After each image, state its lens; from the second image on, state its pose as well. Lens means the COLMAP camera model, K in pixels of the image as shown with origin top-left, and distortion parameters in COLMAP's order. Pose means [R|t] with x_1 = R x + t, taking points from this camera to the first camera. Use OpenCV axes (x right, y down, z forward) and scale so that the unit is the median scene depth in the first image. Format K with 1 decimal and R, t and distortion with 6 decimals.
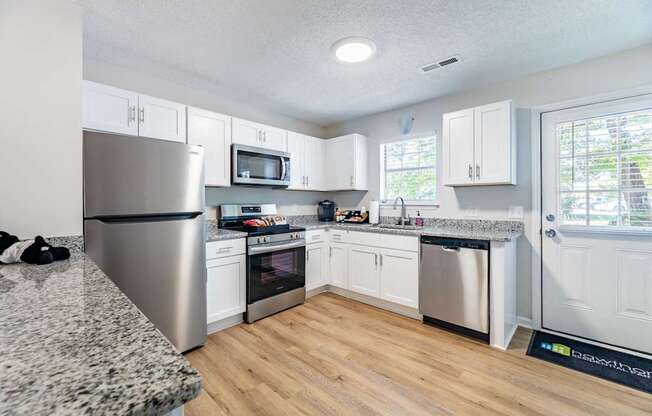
lens RADIAL K [[269.3, 0, 328.4], [0, 269.3, 200.6], [0, 0, 1]] dist [0.018555, -0.000153]
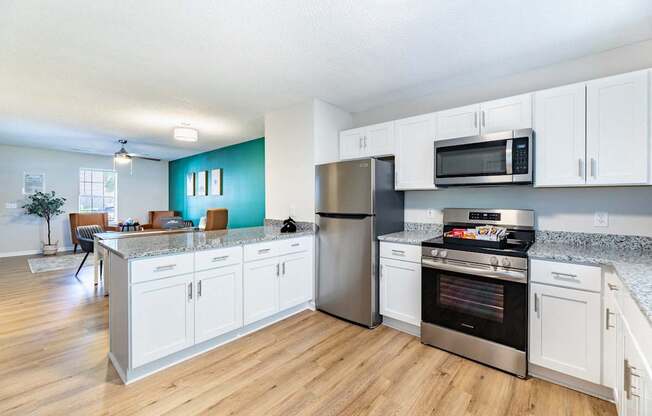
lens RADIAL K [[269.3, 0, 328.4], [0, 269.3, 200.6], [0, 0, 1]] dist [0.018555, -0.000153]
pose [[0.029755, 0.008177, -0.999524, 1.374264], [0.007402, 0.999937, 0.008401, -0.061698], [0.999530, -0.007648, 0.029693, 1.540806]]
